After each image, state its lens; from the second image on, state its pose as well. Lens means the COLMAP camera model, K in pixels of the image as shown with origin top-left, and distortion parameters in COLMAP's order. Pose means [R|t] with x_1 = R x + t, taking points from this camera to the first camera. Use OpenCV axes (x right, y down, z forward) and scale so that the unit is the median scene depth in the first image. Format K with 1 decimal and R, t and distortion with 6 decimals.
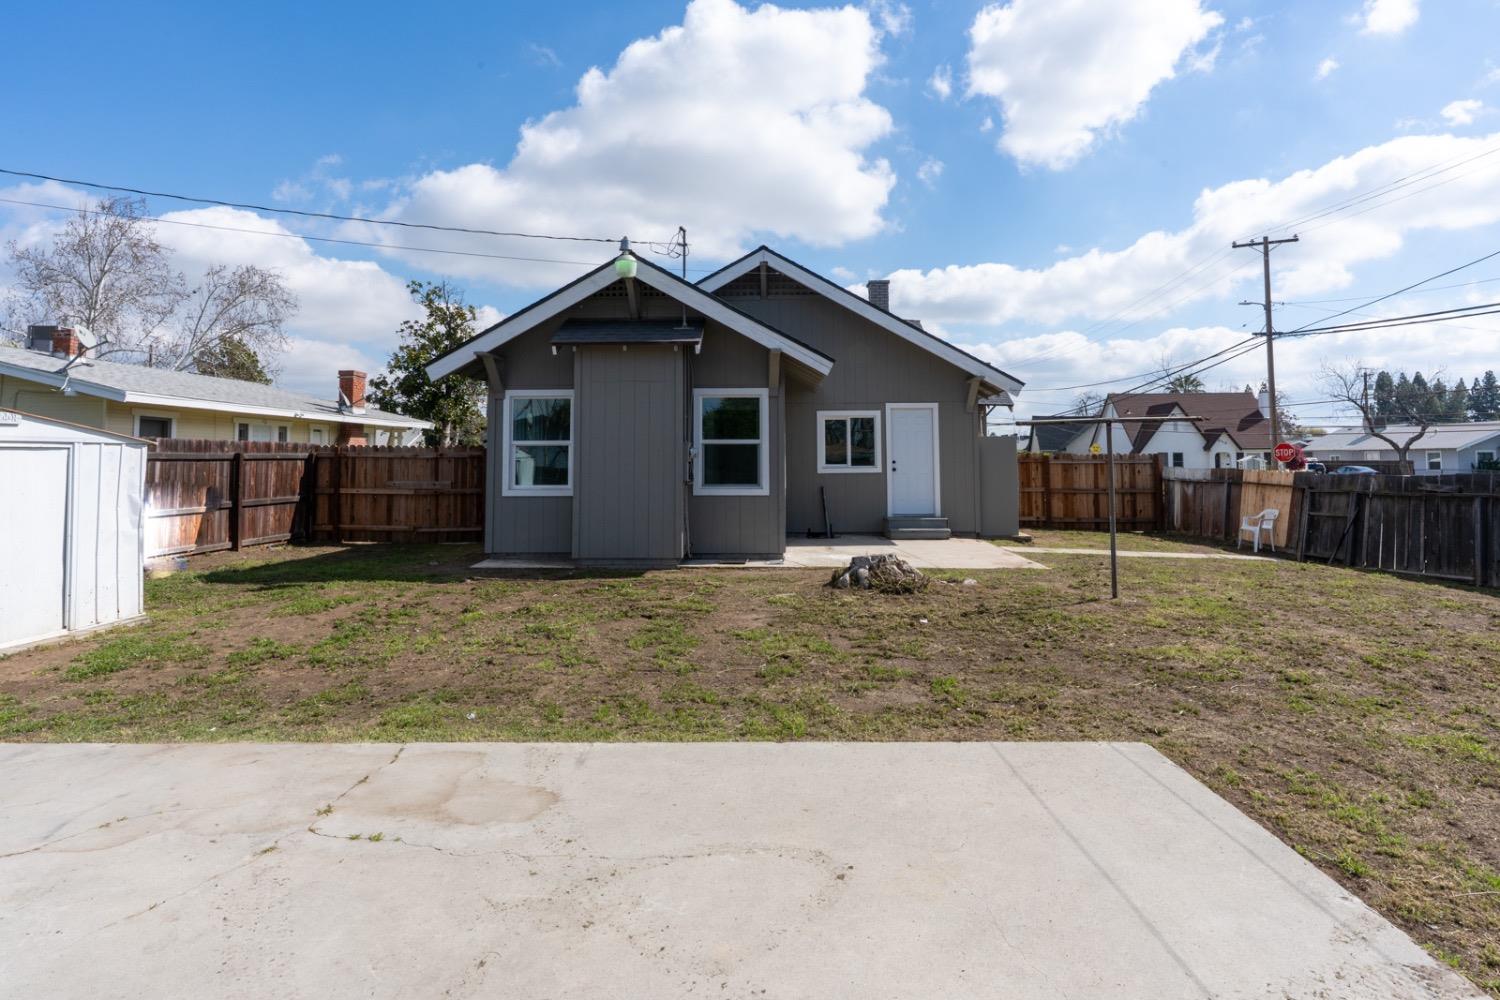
lens RADIAL K [[817.7, 0, 744.8], [0, 817.7, 464.1], [0, 0, 1]] dist [-0.008442, 0.004339]
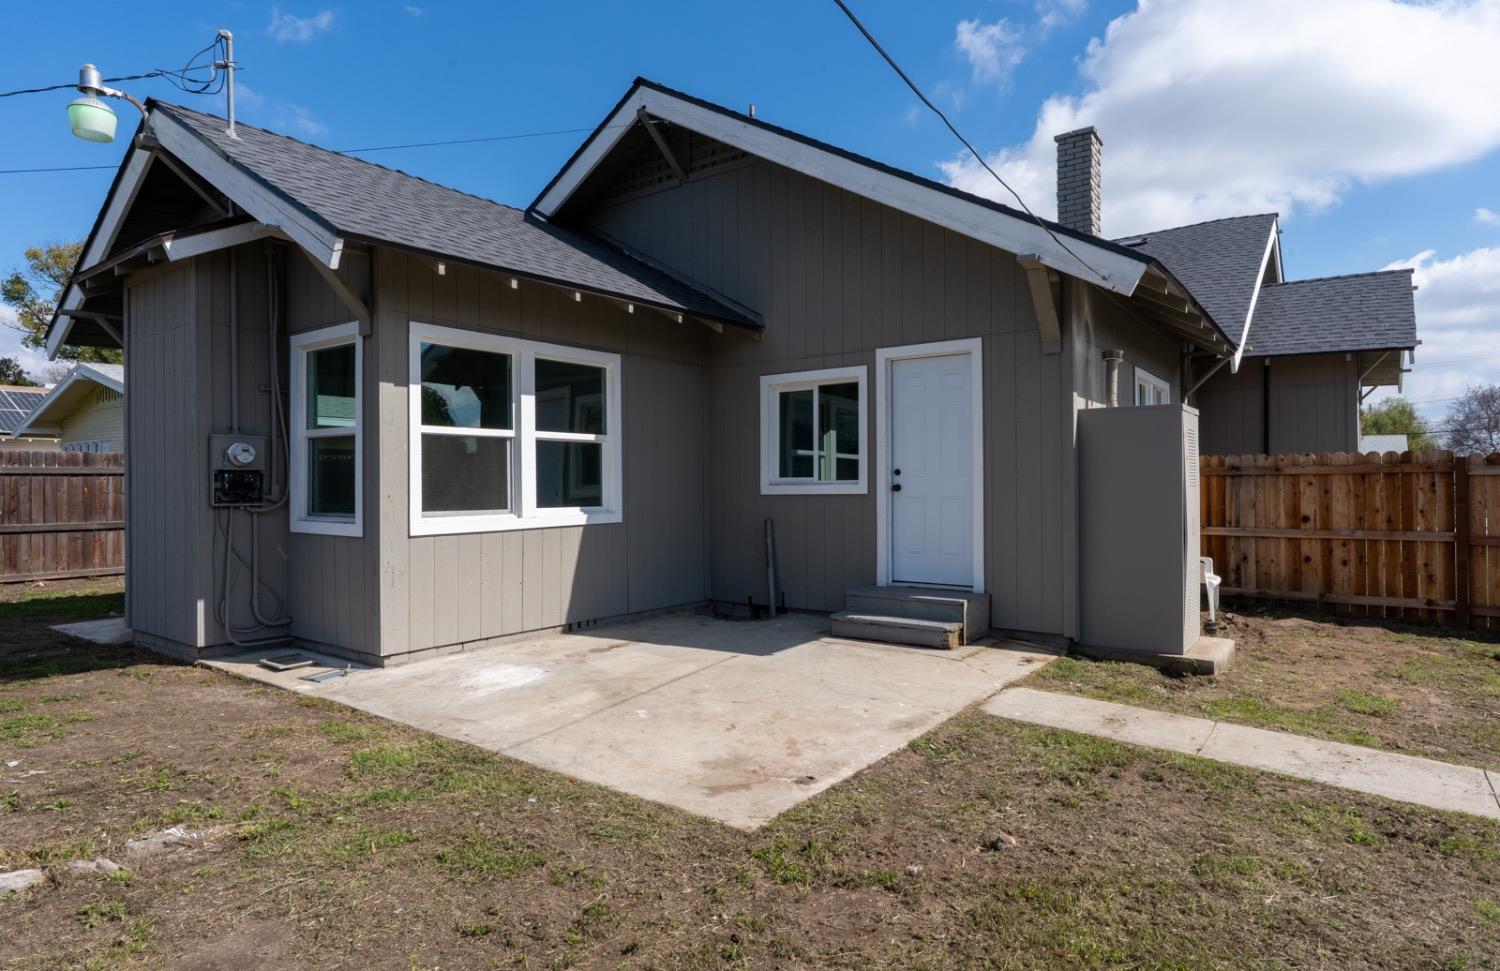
lens RADIAL K [[866.5, 0, 745.2], [0, 866.5, 502.4], [0, 0, 1]] dist [-0.007012, 0.003546]
pose [[0.826986, 0.009535, -0.562142, 0.392111], [0.001048, 0.999828, 0.018500, 0.005834], [0.562222, -0.015888, 0.826834, 0.530863]]
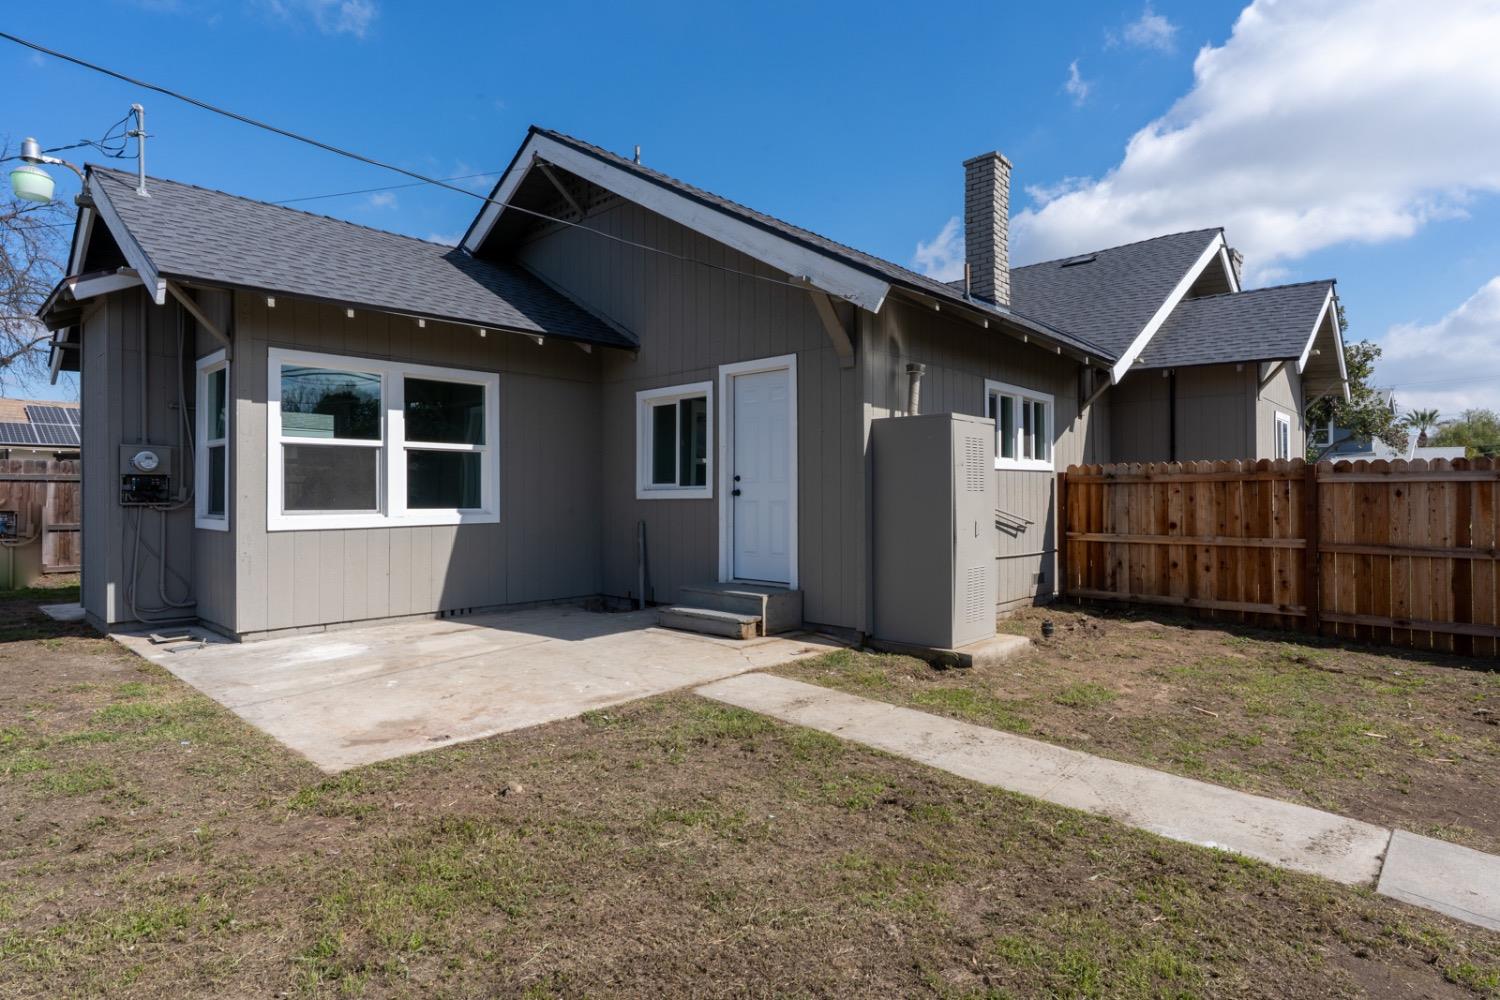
lens RADIAL K [[817.7, 0, 754.3], [0, 817.7, 512.3], [0, 0, 1]] dist [-0.008442, 0.004339]
pose [[0.764359, 0.013518, -0.644649, 0.524517], [-0.003046, 0.999845, 0.017355, 0.010171], [0.644784, -0.011302, 0.764281, 0.607692]]
